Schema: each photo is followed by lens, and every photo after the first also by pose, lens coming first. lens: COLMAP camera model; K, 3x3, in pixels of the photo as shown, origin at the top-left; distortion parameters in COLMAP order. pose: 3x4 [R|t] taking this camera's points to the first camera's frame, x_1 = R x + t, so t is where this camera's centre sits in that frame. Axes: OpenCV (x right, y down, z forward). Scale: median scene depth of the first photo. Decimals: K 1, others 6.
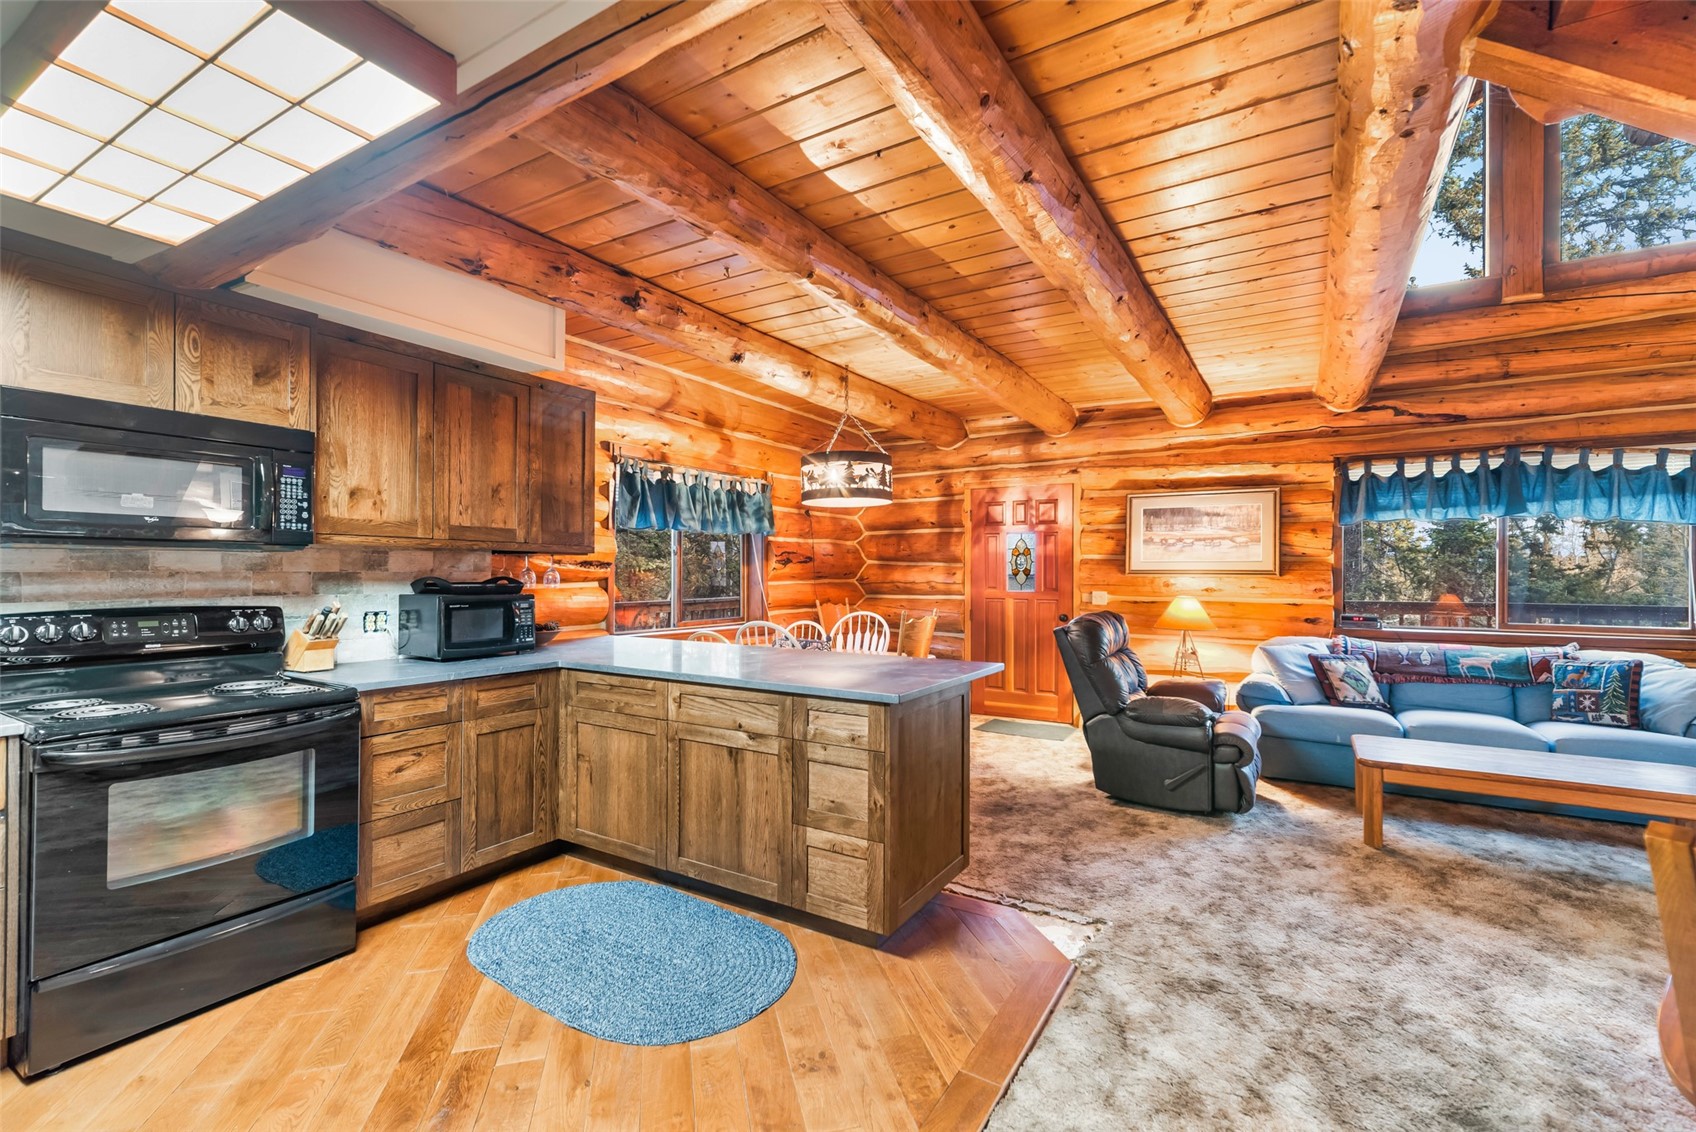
lens RADIAL K [[740.8, 0, 839.4], [0, 740.8, 577.9], [0, 0, 1]] dist [0.009901, -0.001094]
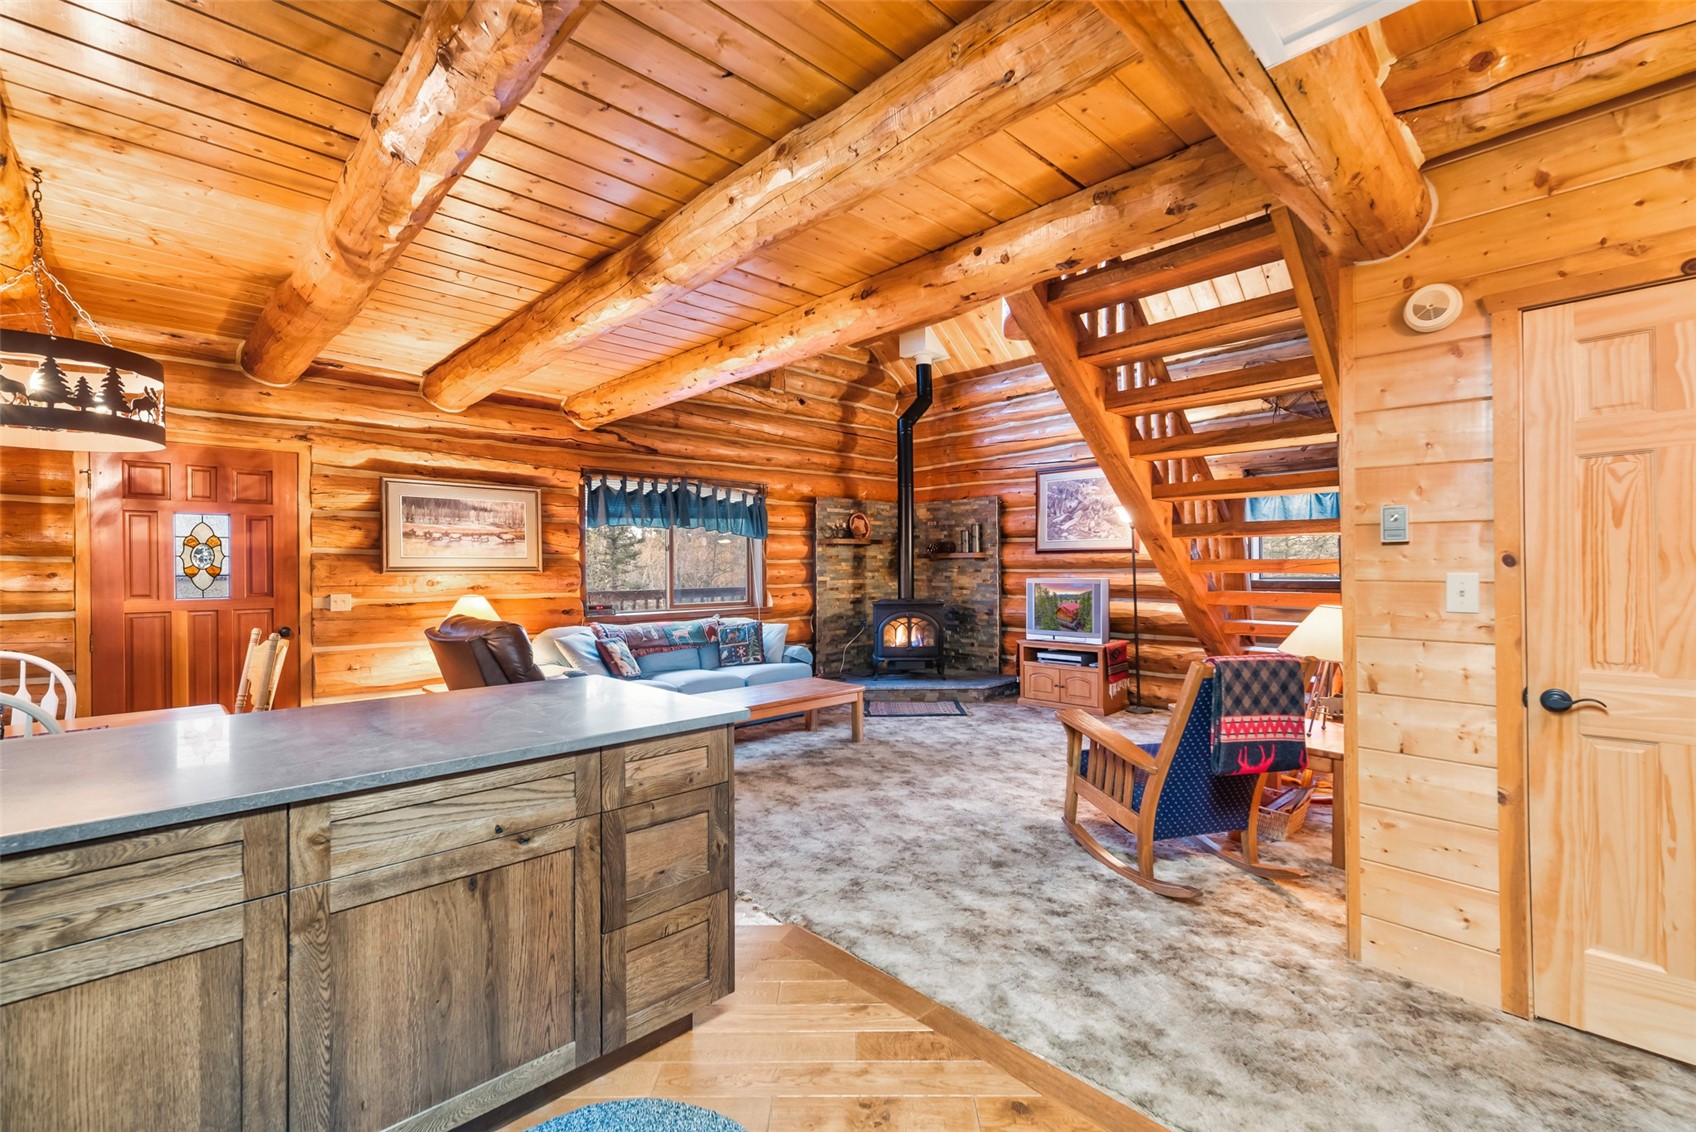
lens RADIAL K [[740.8, 0, 880.6], [0, 740.8, 573.5], [0, 0, 1]] dist [0.009901, -0.001094]
pose [[0.224210, -0.012938, 0.974455, -0.357074], [0.013559, 0.999856, 0.010156, -0.004921], [-0.974447, 0.010935, 0.224353, 0.309839]]
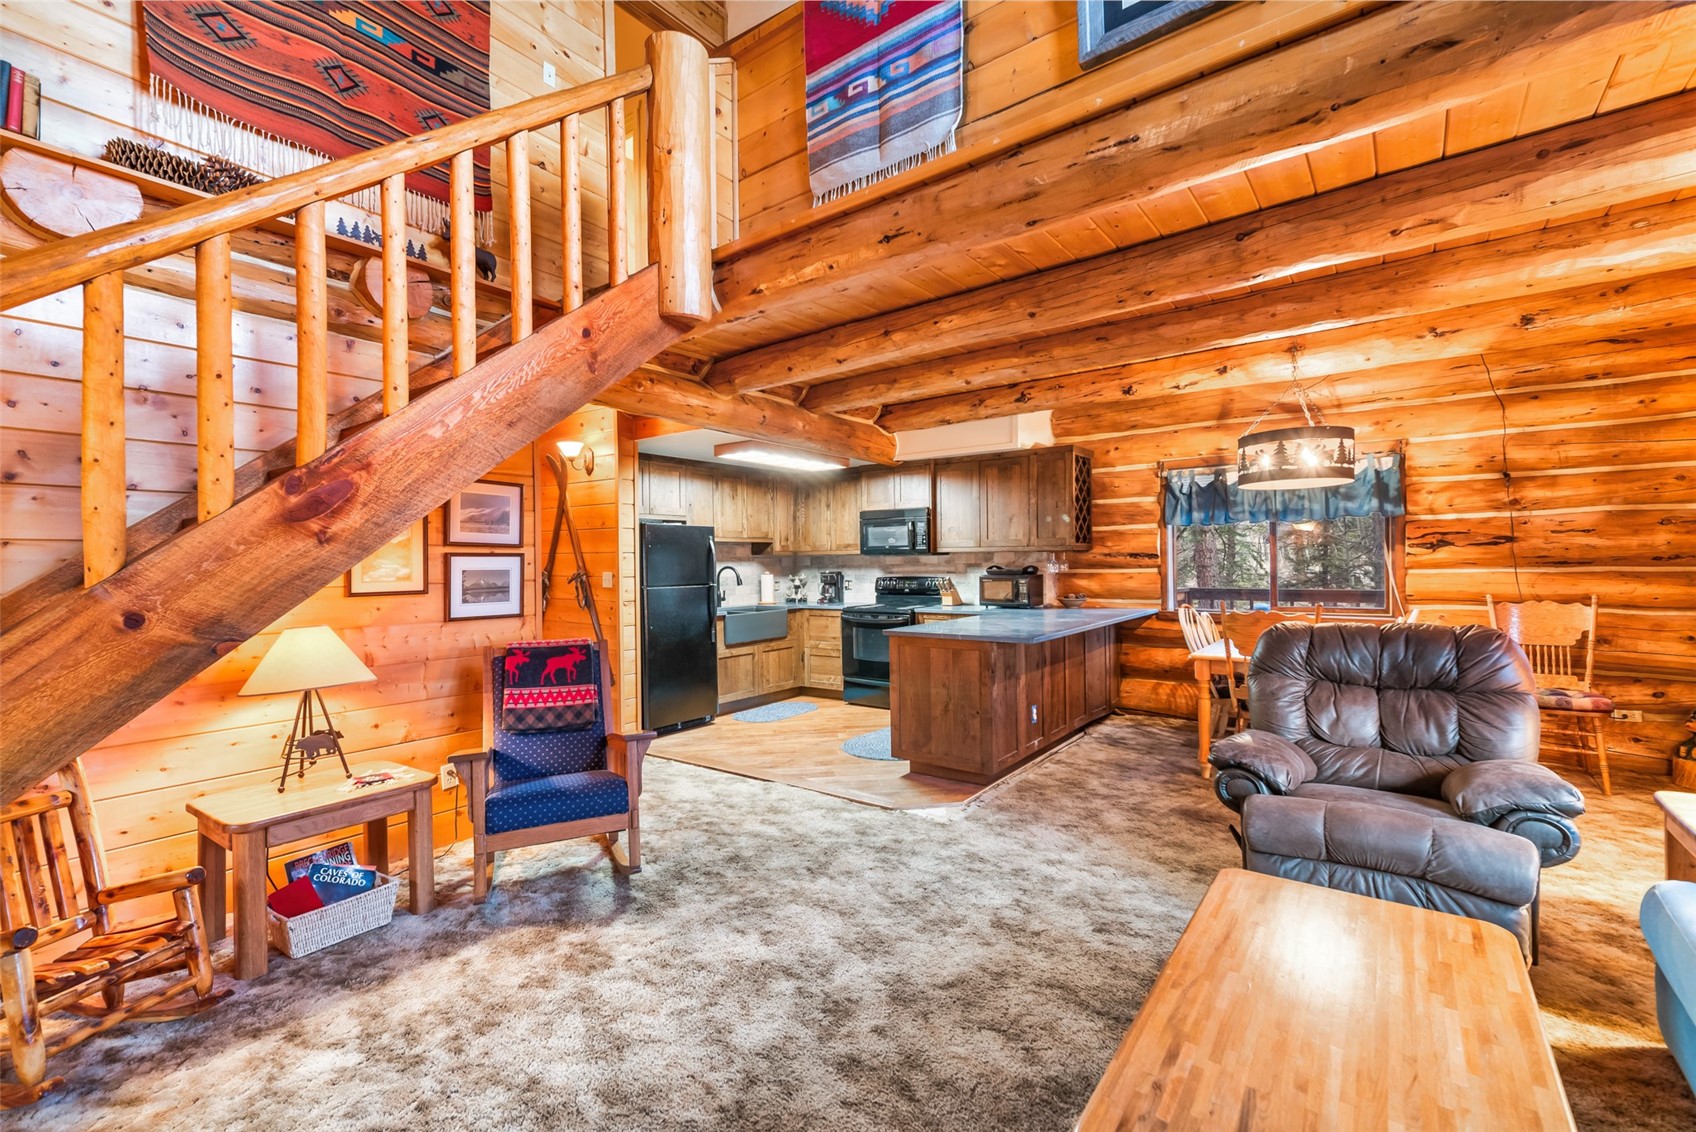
lens RADIAL K [[740.8, 0, 861.0], [0, 740.8, 563.9], [0, 0, 1]] dist [0.009901, -0.001094]
pose [[-0.092288, 0.004203, -0.995724, 0.961921], [0.007400, 0.999966, 0.003535, -0.010115], [0.995705, -0.007042, -0.092316, 0.539146]]
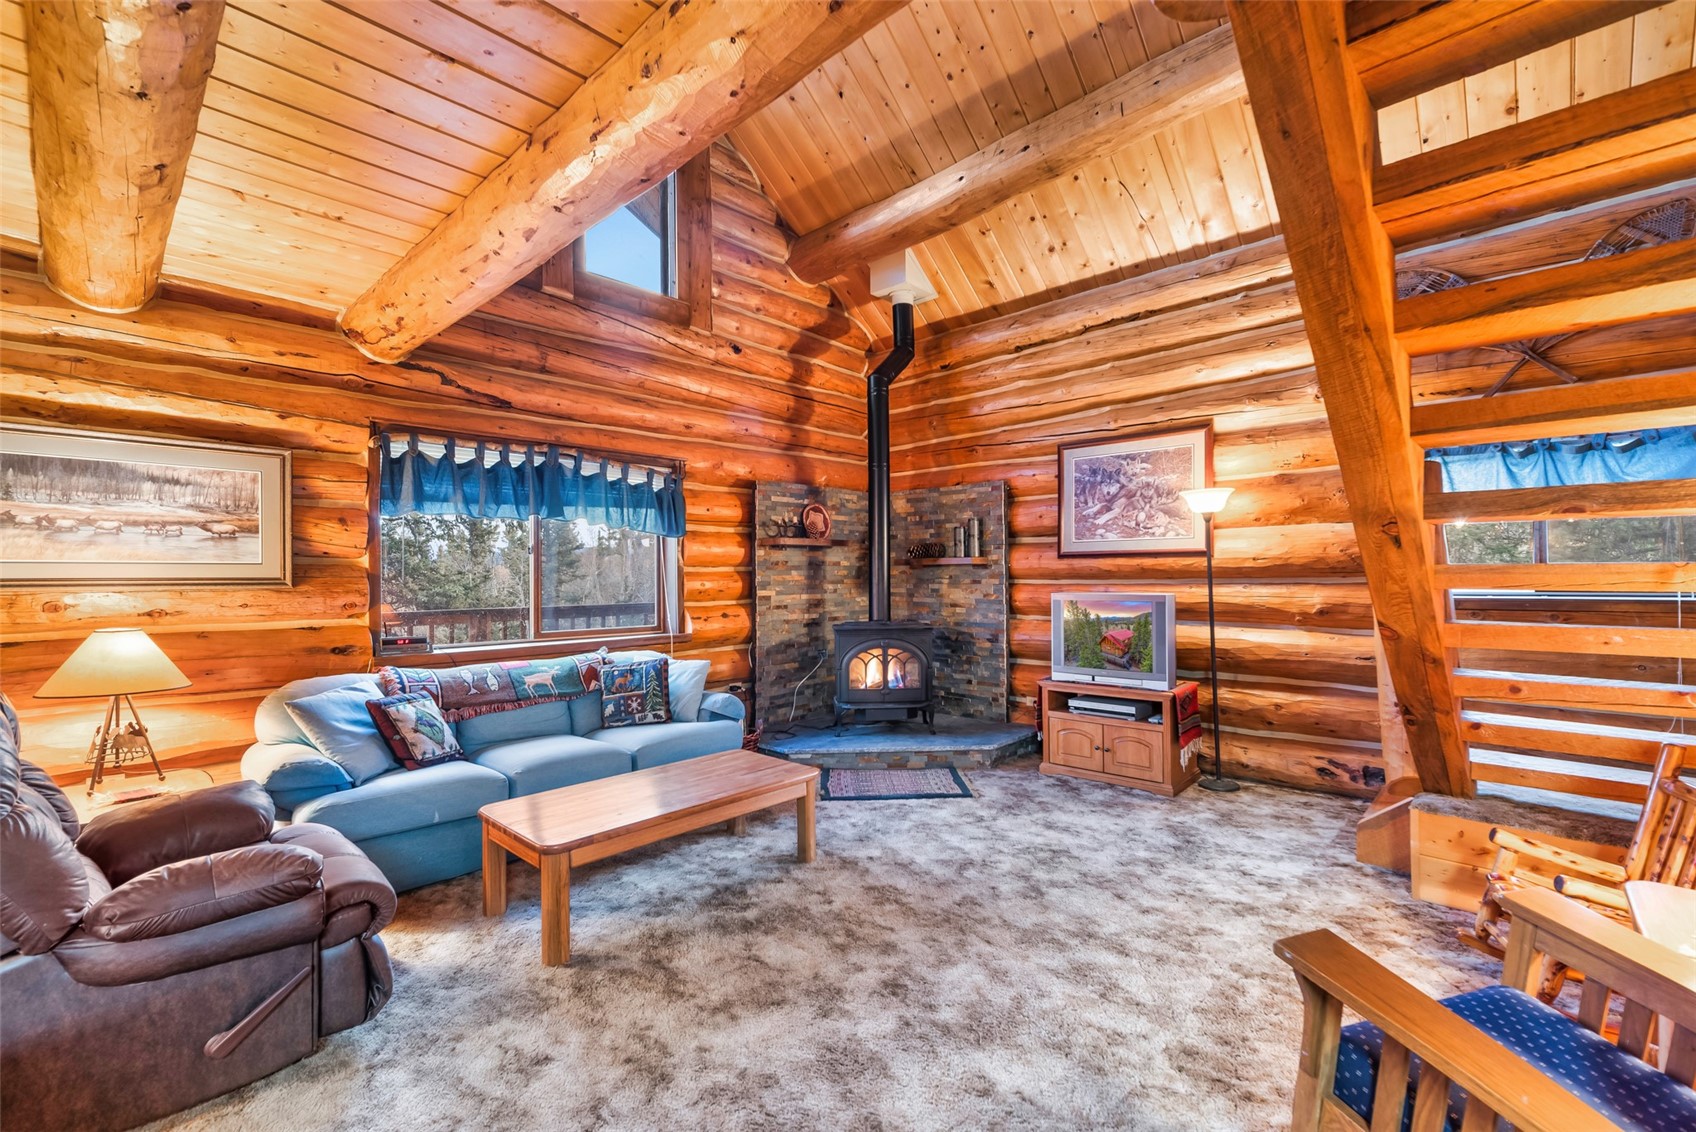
lens RADIAL K [[740.8, 0, 872.7], [0, 740.8, 567.2], [0, 0, 1]] dist [0.009901, -0.001094]
pose [[0.189945, 0.006078, 0.981776, 0.050238], [0.013938, 0.999863, -0.008887, -0.007034], [-0.981696, 0.015372, 0.189835, 0.400951]]
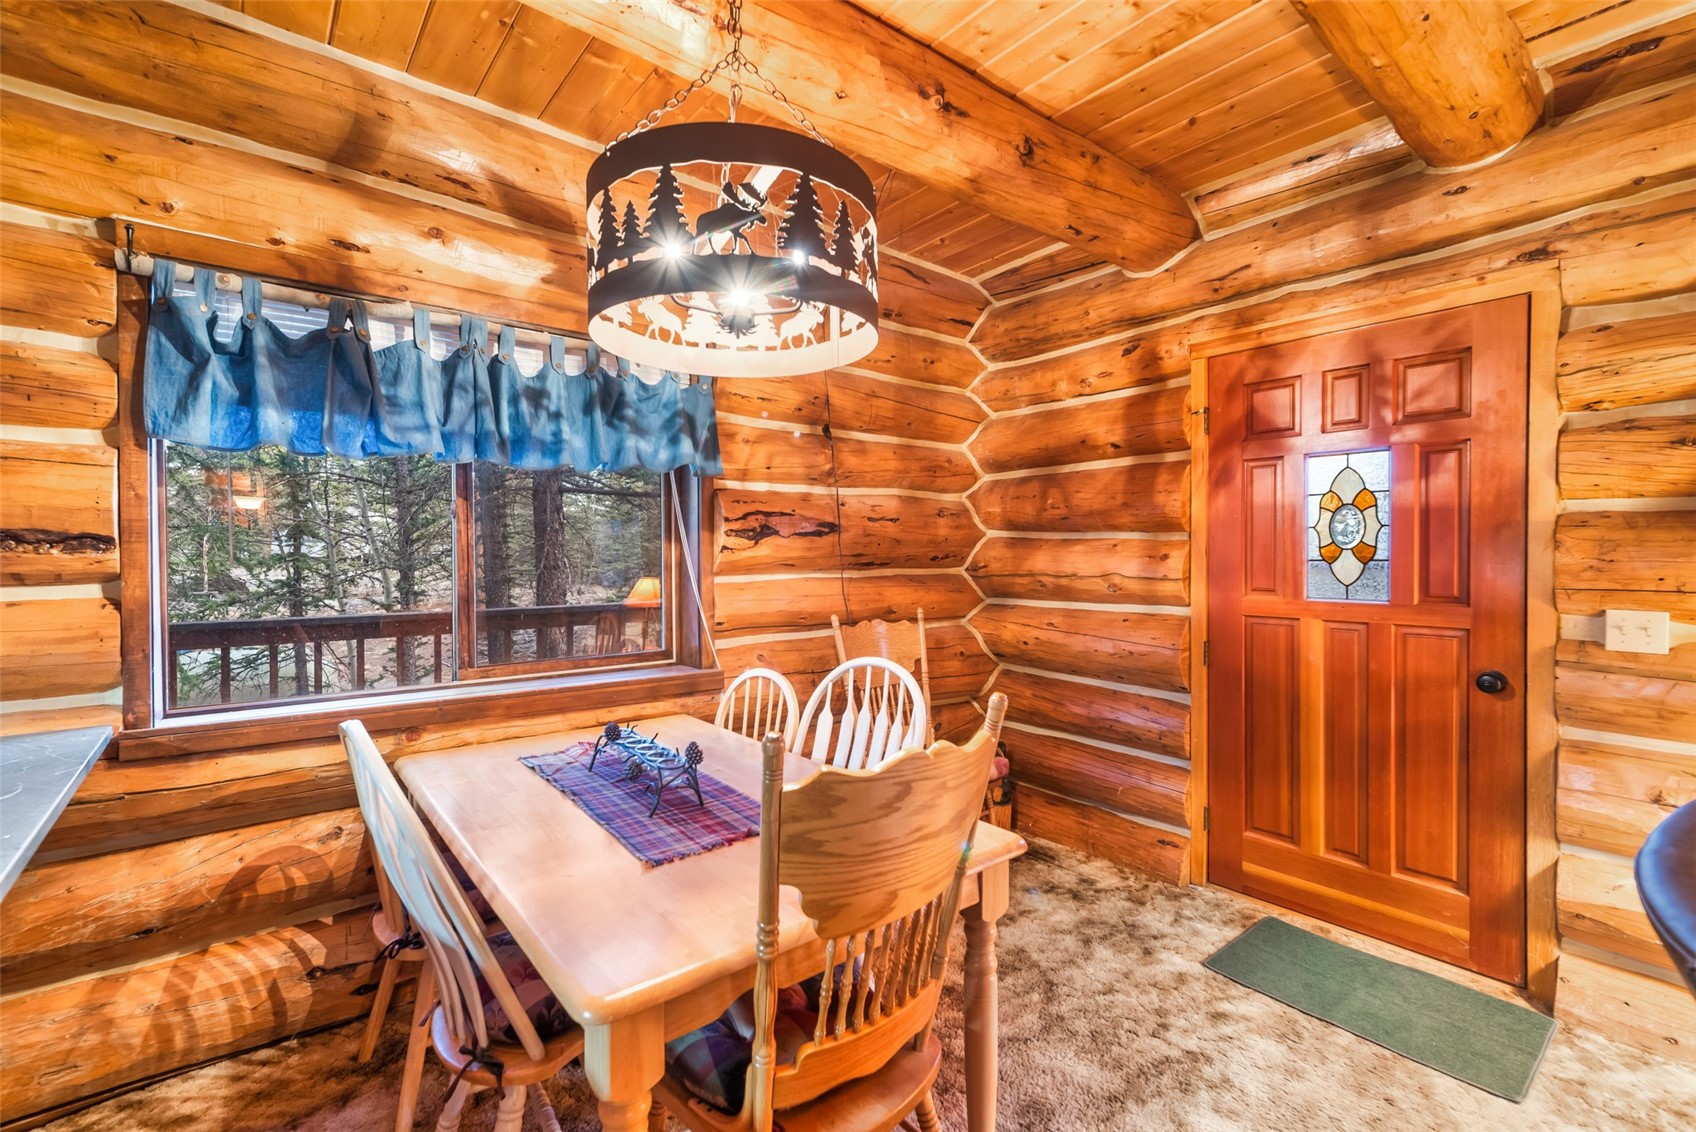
lens RADIAL K [[740.8, 0, 833.6], [0, 740.8, 565.2], [0, 0, 1]] dist [0.009901, -0.001094]
pose [[0.942039, 0.000368, -0.335504, 0.155923], [0.002621, 0.999961, 0.008458, -0.006331], [0.335494, -0.008847, 0.942001, 0.690984]]
